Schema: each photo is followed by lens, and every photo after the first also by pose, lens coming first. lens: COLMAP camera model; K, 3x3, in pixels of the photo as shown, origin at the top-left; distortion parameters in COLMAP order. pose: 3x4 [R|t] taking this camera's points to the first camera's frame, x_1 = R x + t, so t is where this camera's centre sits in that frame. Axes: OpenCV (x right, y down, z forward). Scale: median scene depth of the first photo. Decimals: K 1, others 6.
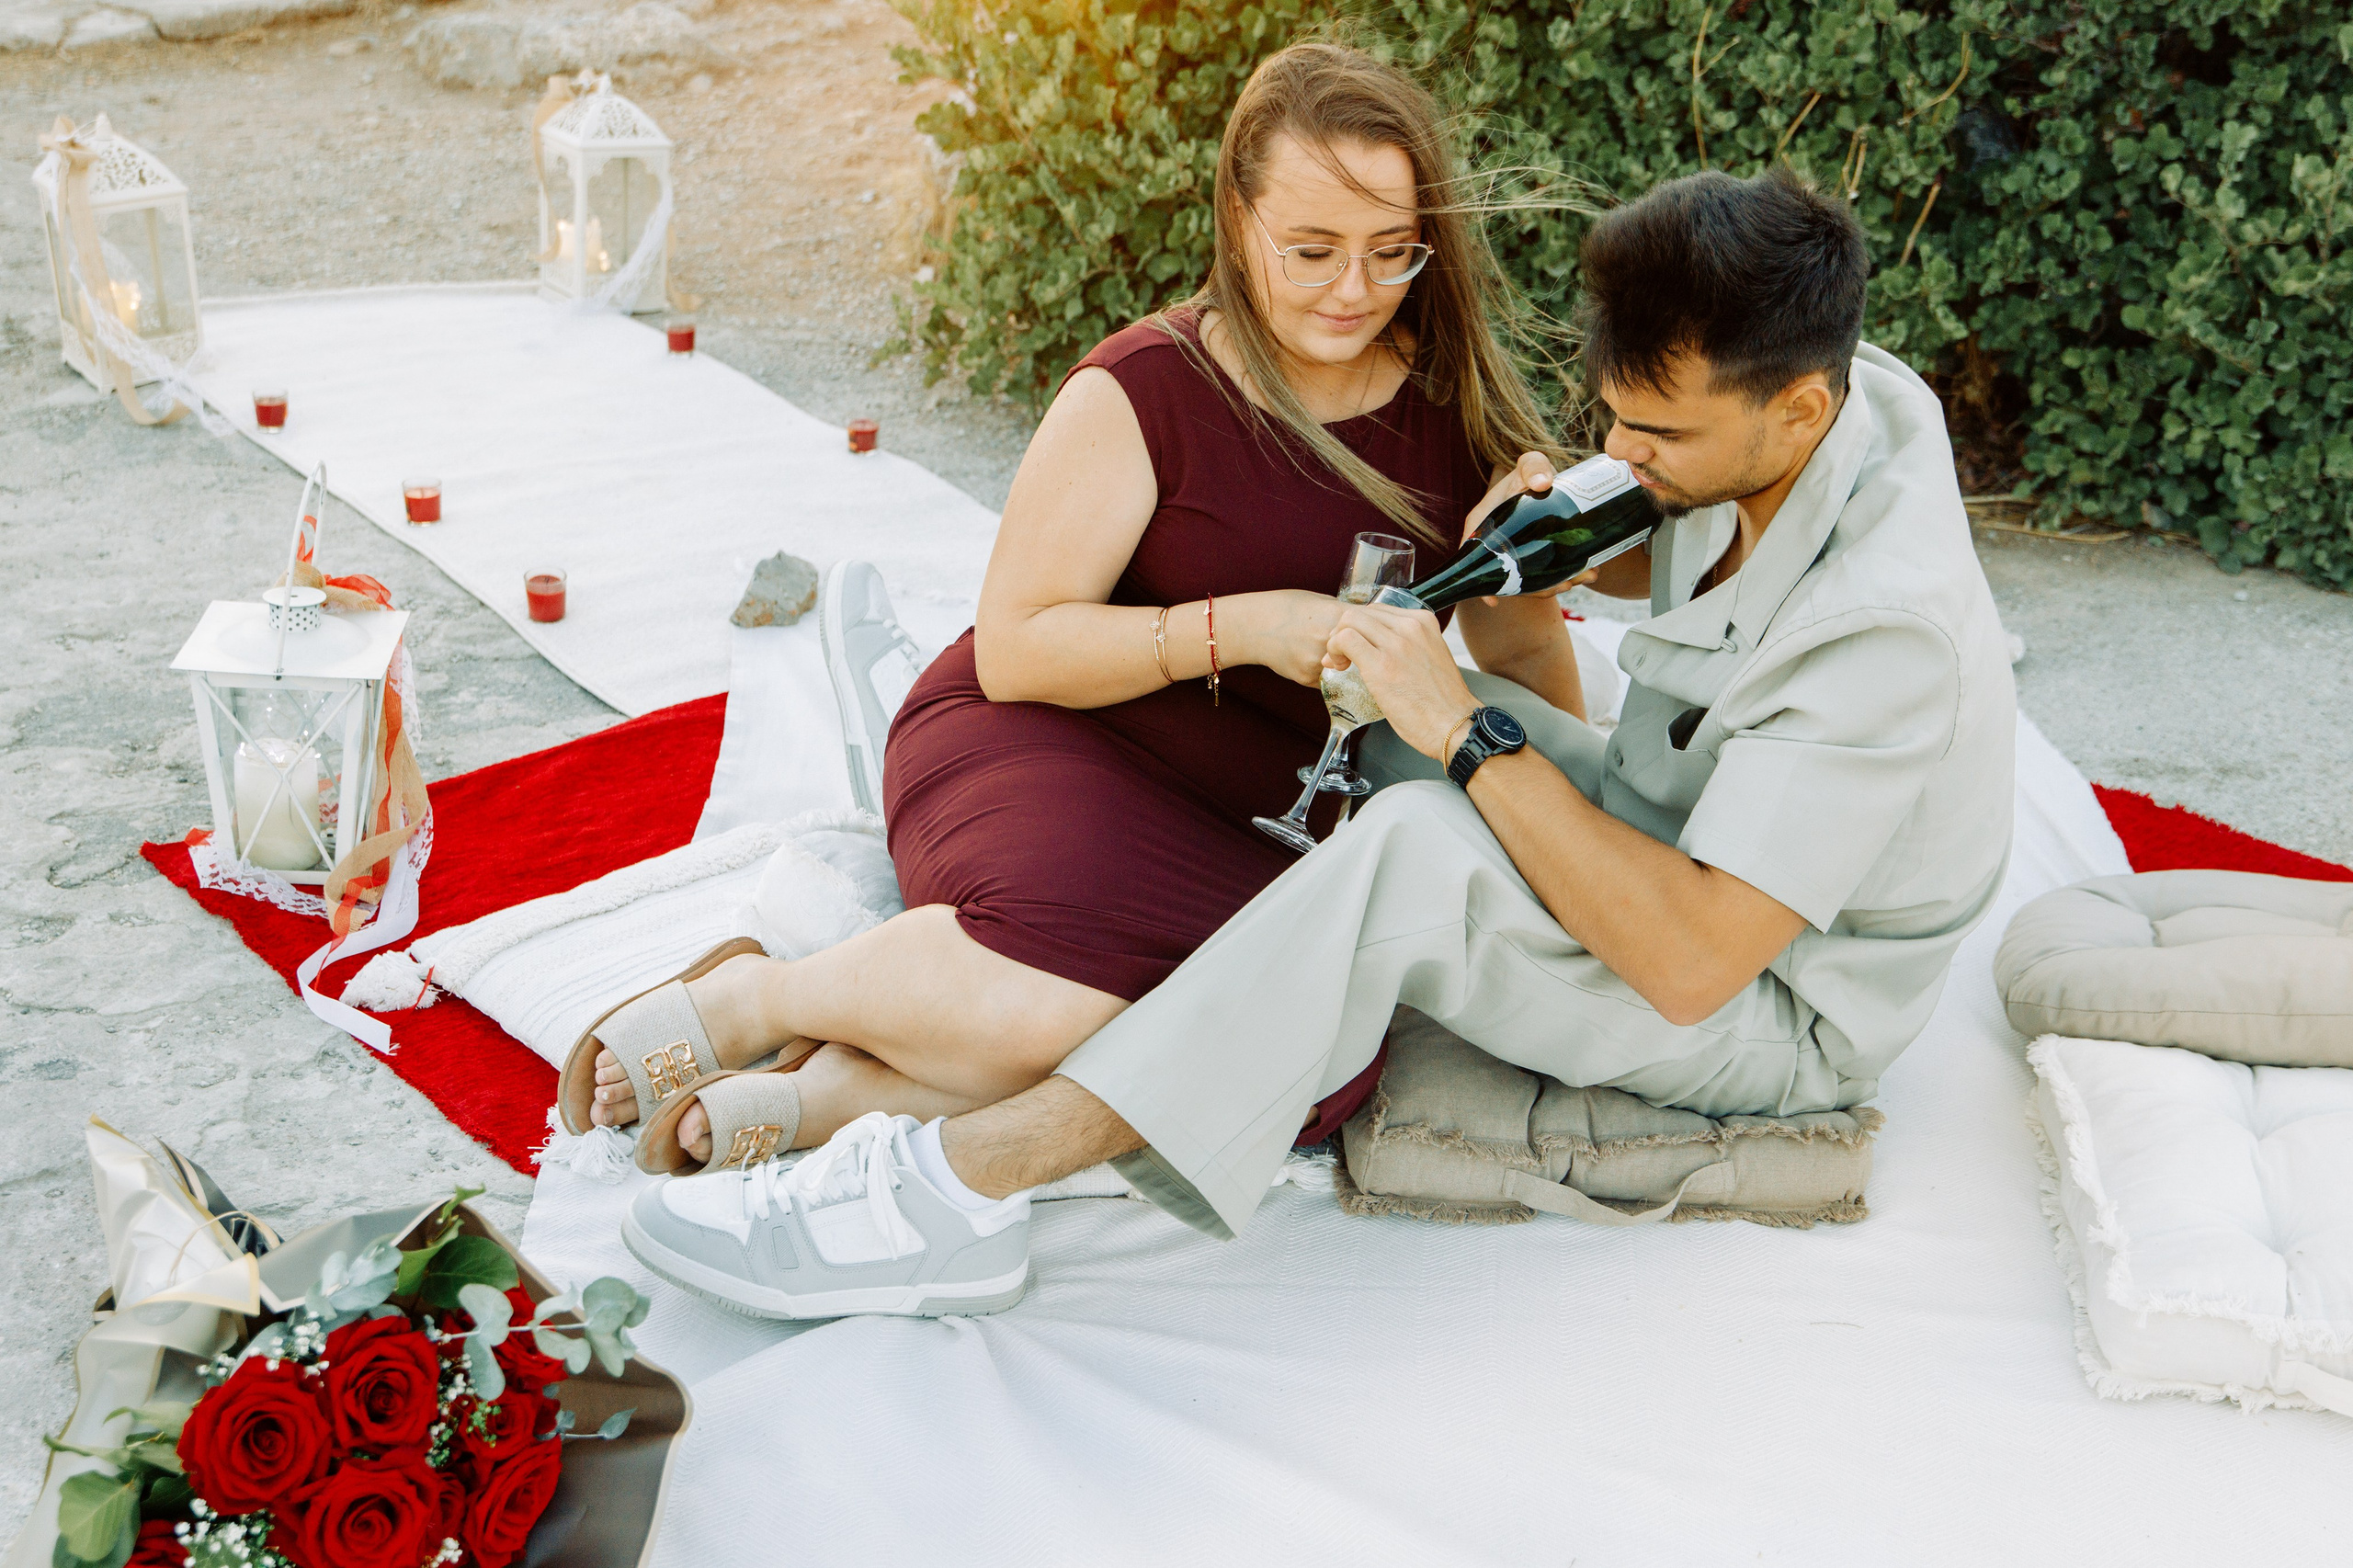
lens RADIAL K [[2868.3, 0, 1176.5], [0, 2868.3, 784.0], [0, 0, 1]] dist [-0.021893, -0.023156]
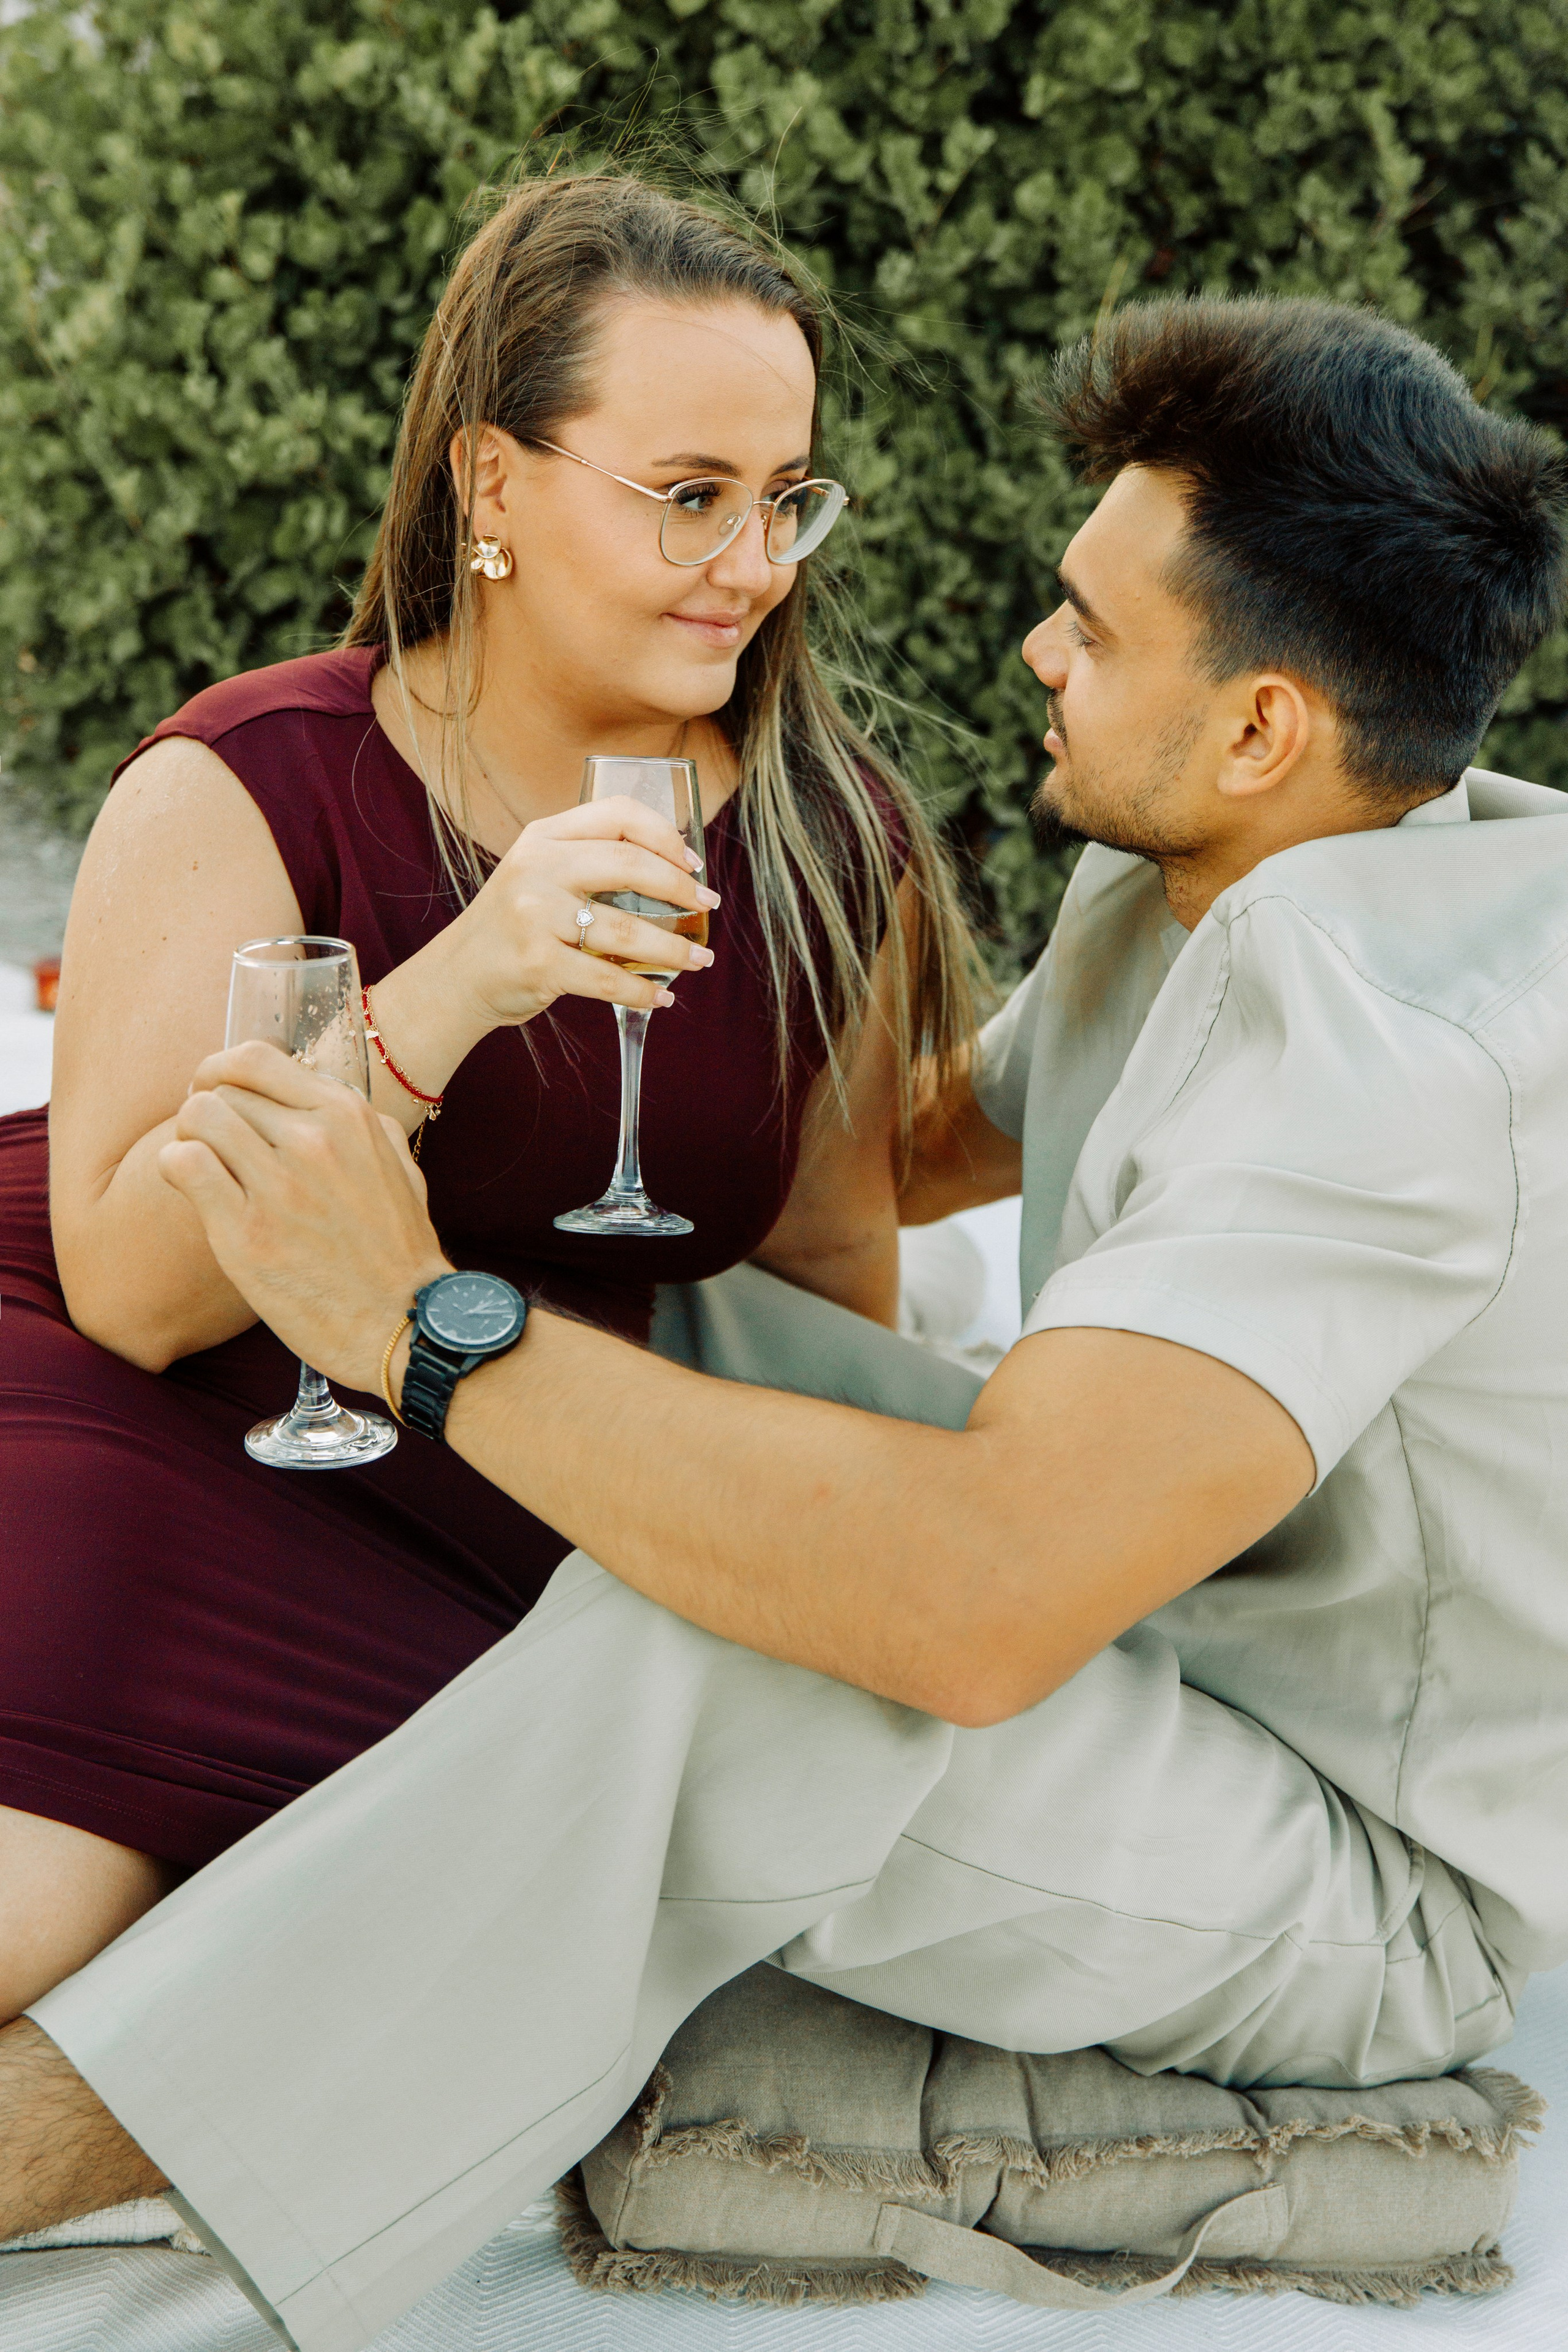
lens RADIAL K [[3627.4, 0, 780.2], [0, 3627.4, 1394.5], [0, 0, 1]] dist [-0.285027, 1.336496]
pose [[0.987203, 0.042512, 0.153695, -0.007169], [-0.044447, 0.998970, 0.009174, -0.011890], [-0.153146, -0.015888, 0.988076, 0.186550]]
